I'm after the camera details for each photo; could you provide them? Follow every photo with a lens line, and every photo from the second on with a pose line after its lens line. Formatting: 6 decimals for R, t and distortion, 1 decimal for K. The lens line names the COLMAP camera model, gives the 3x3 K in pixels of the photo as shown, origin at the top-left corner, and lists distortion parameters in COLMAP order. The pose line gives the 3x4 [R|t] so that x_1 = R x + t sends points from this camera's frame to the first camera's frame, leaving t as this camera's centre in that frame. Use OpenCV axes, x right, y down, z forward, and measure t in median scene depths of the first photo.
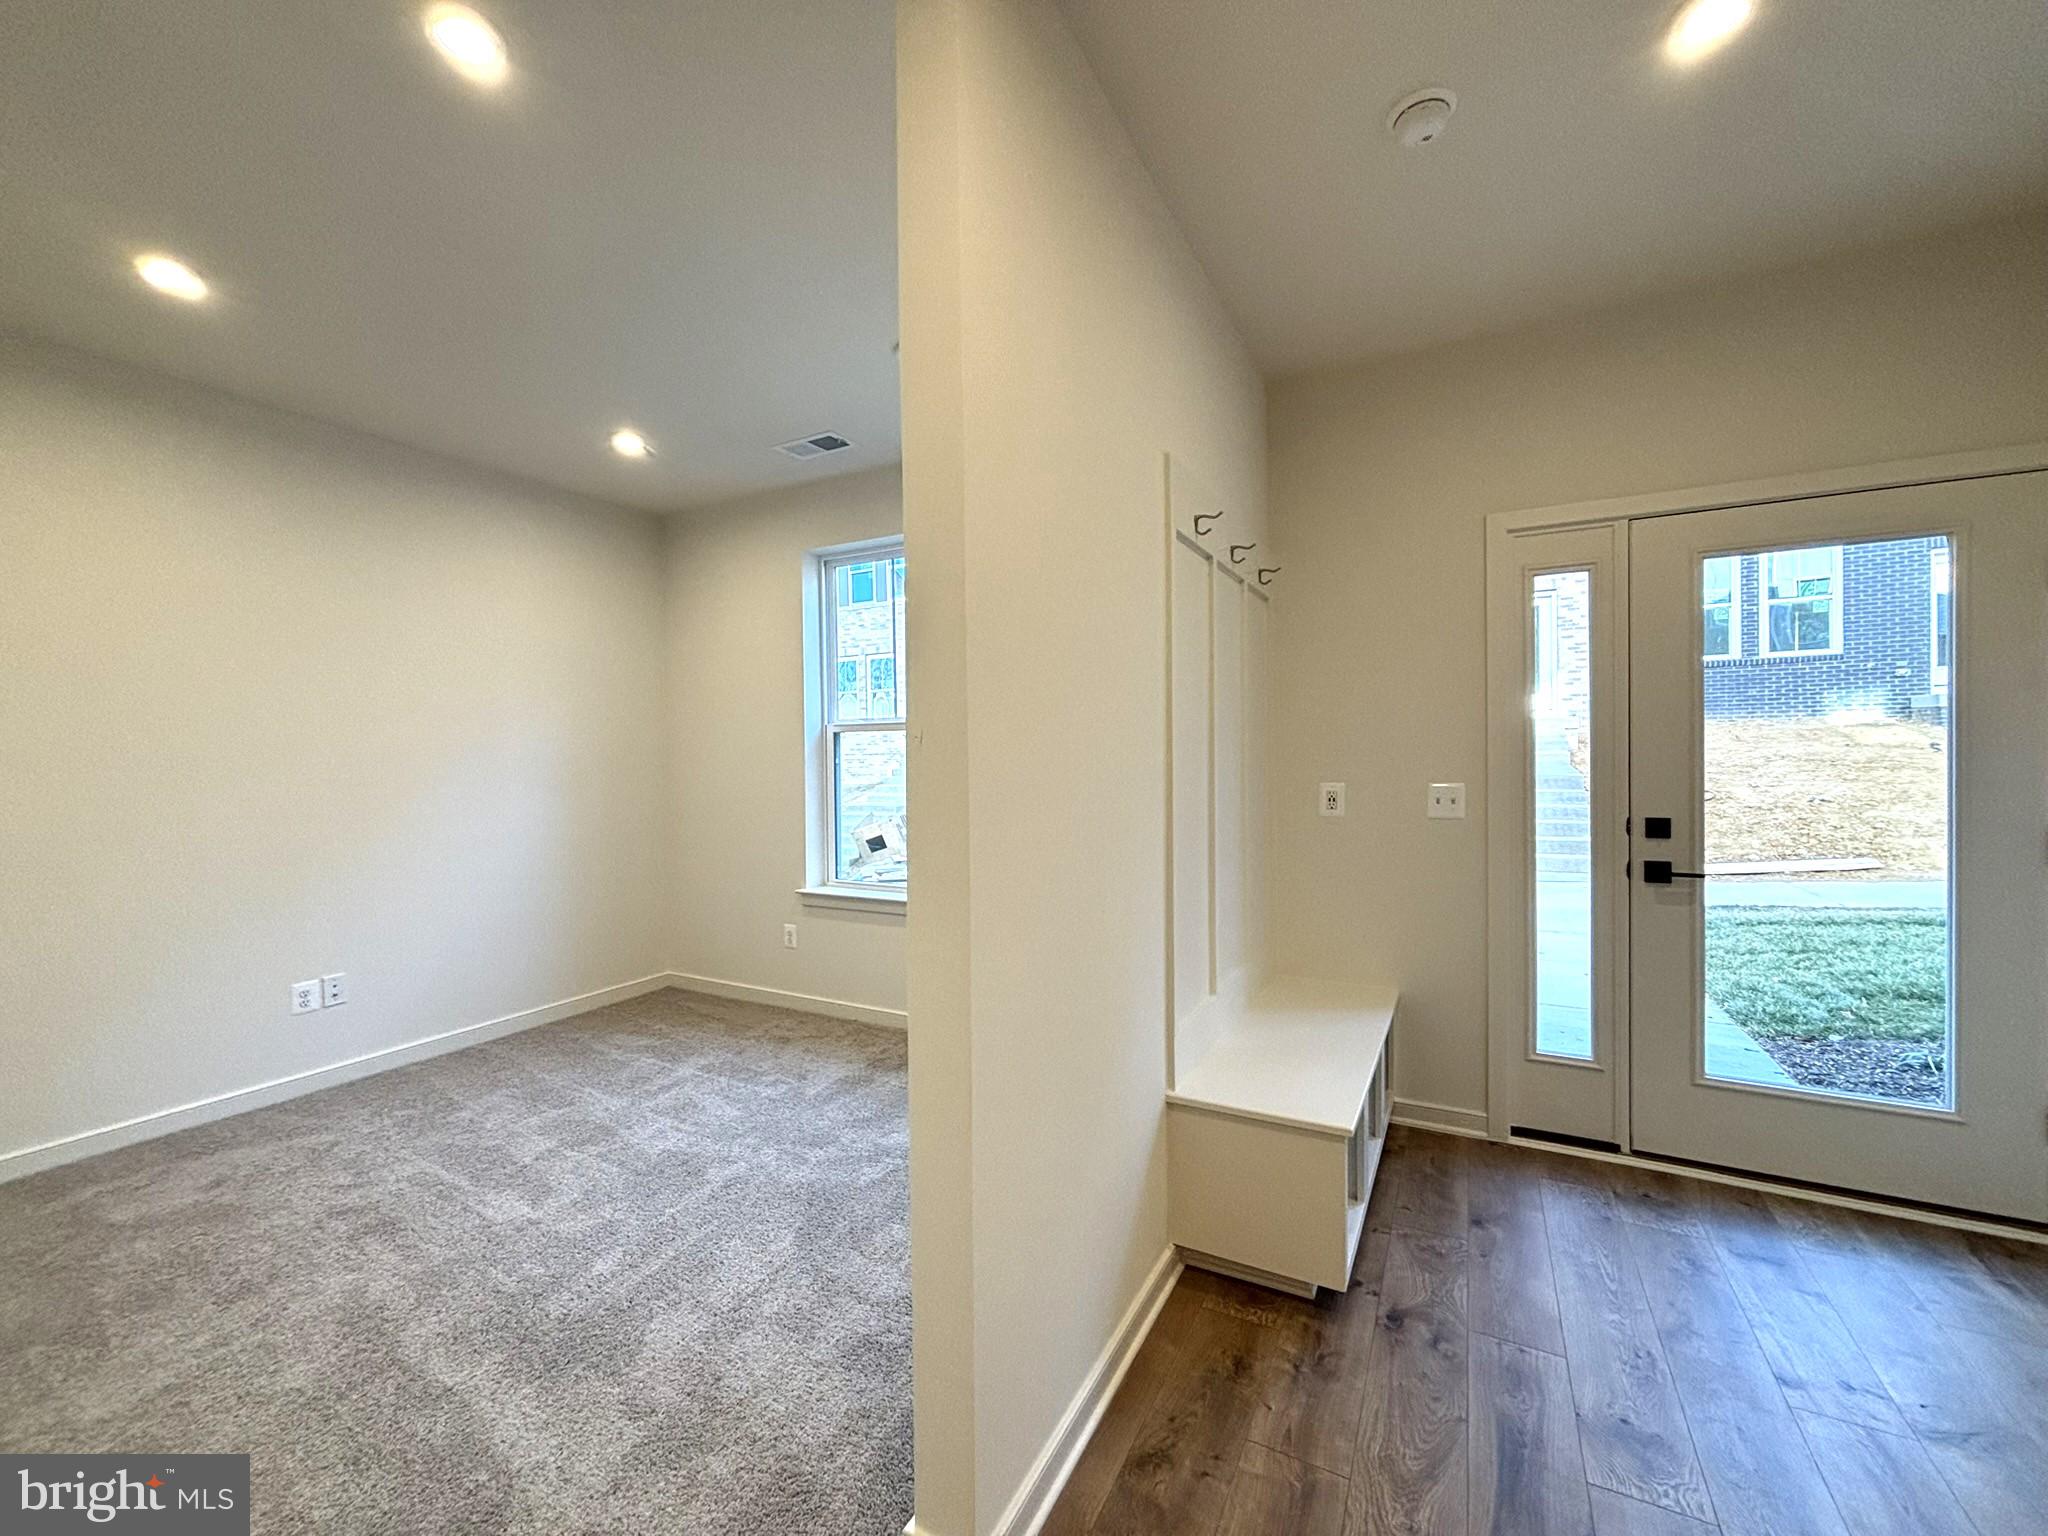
lens RADIAL K [[843.0, 0, 1014.7], [0, 843.0, 762.7], [0, 0, 1]] dist [0.018423, -0.004371]
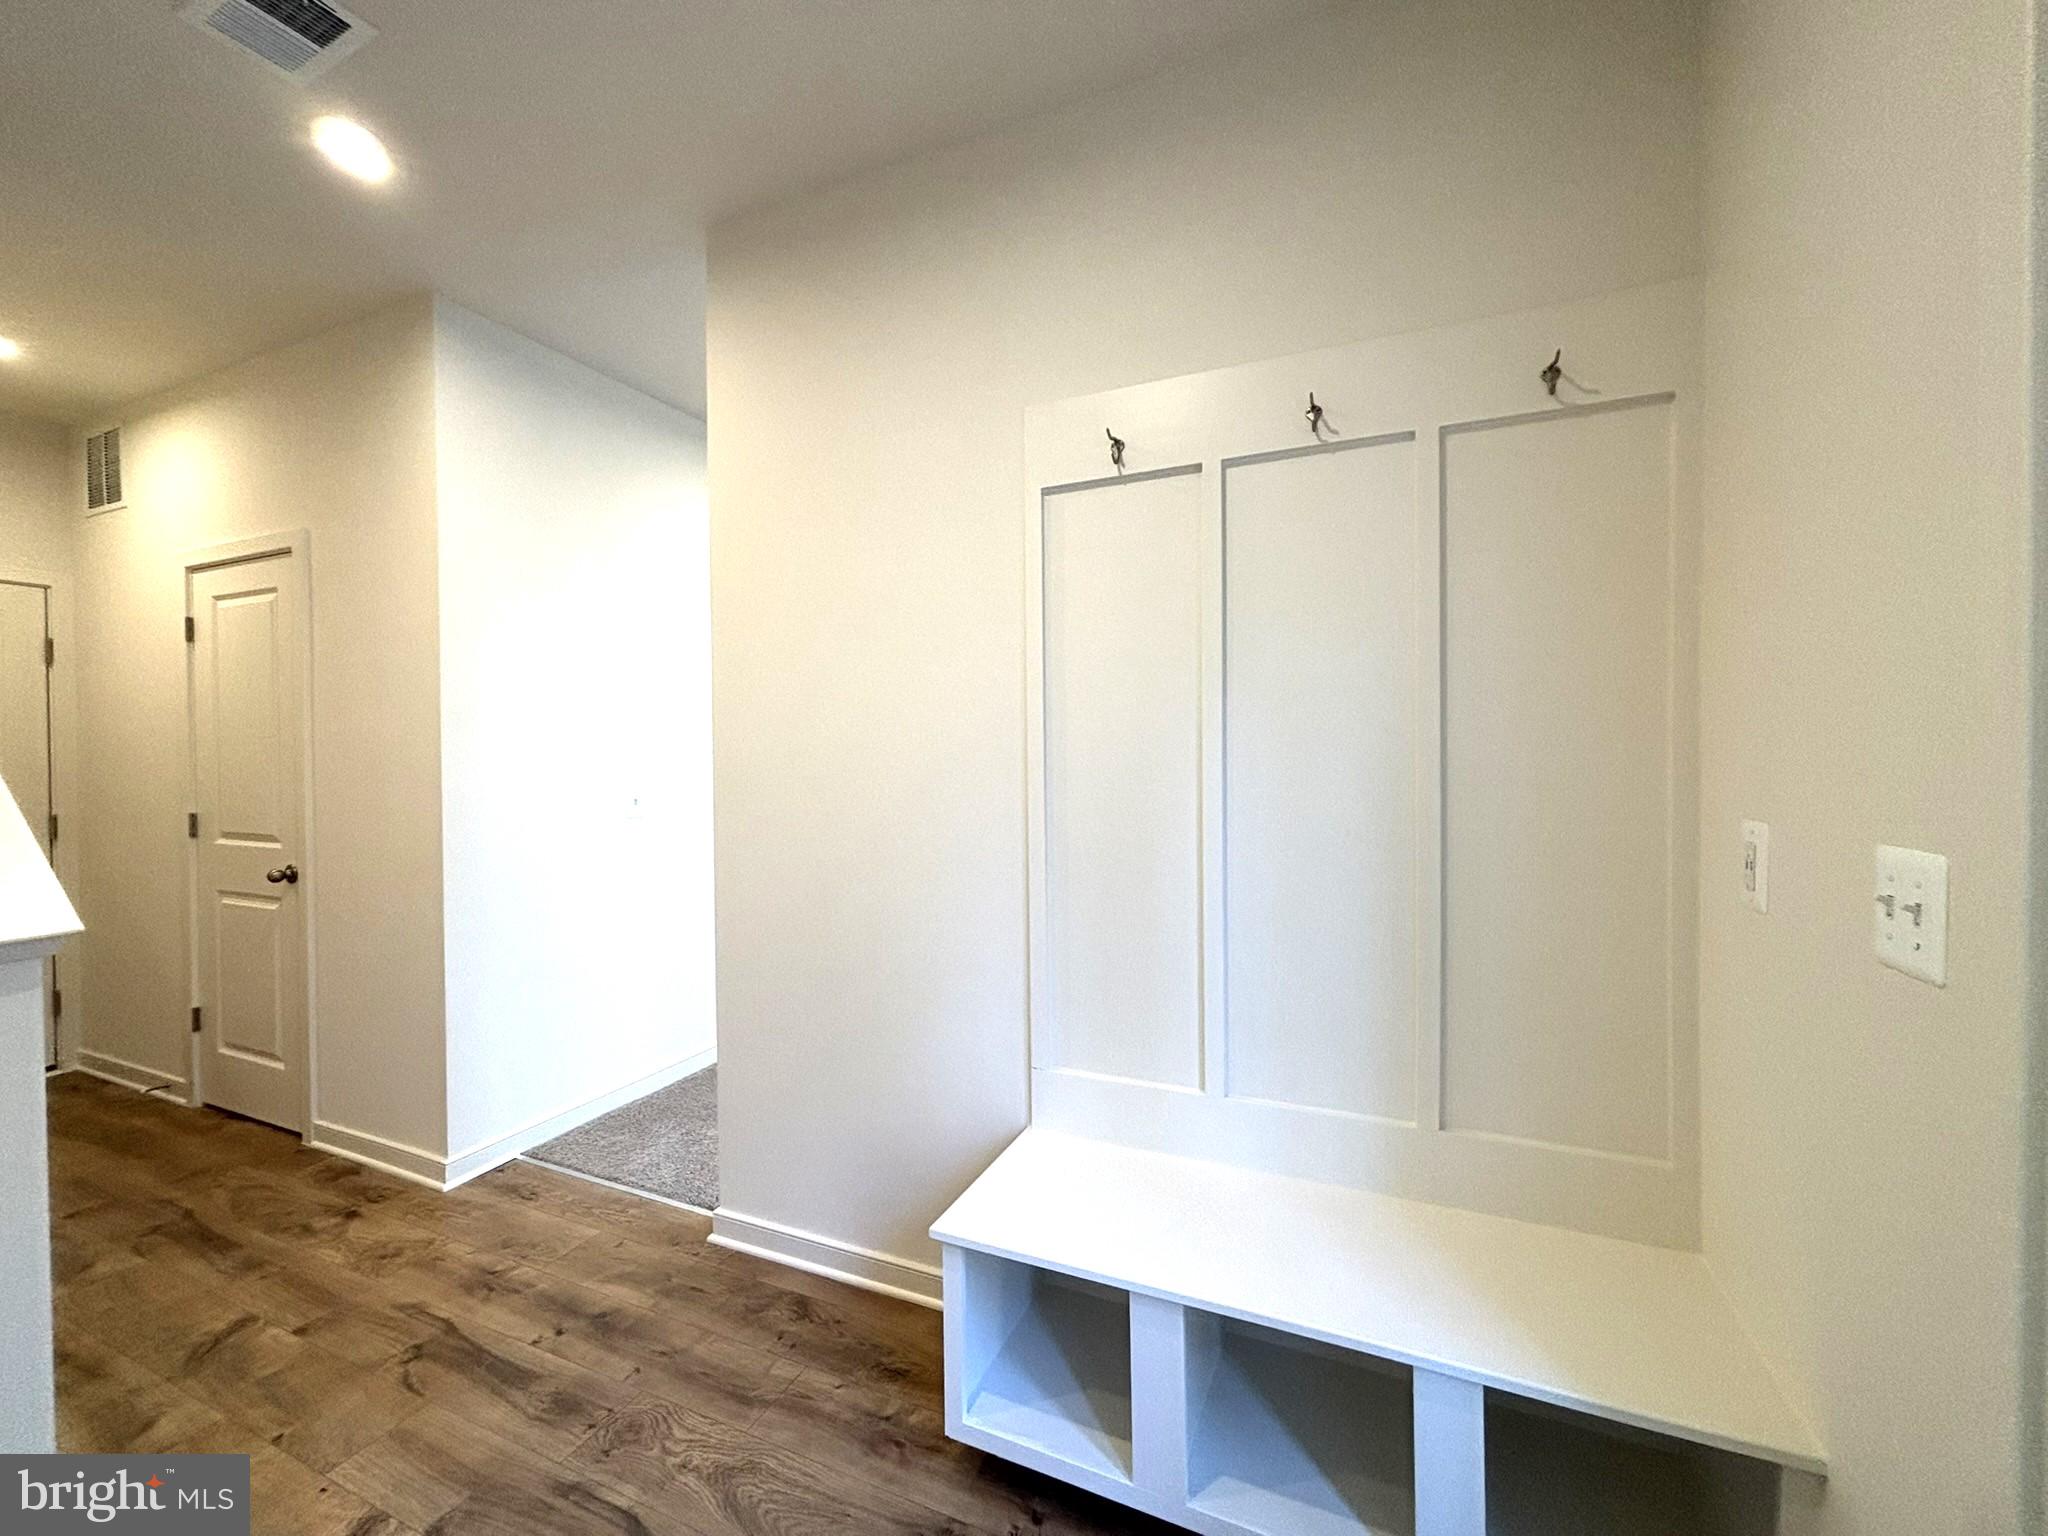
lens RADIAL K [[818.7, 0, 1027.3], [0, 818.7, 766.6], [0, 0, 1]] dist [-0.001686, -0.000097]
pose [[0.073630, 0.021681, -0.997050, 0.697643], [0.003974, 0.999749, 0.022033, -0.010161], [0.997278, -0.005585, 0.073526, 0.627153]]
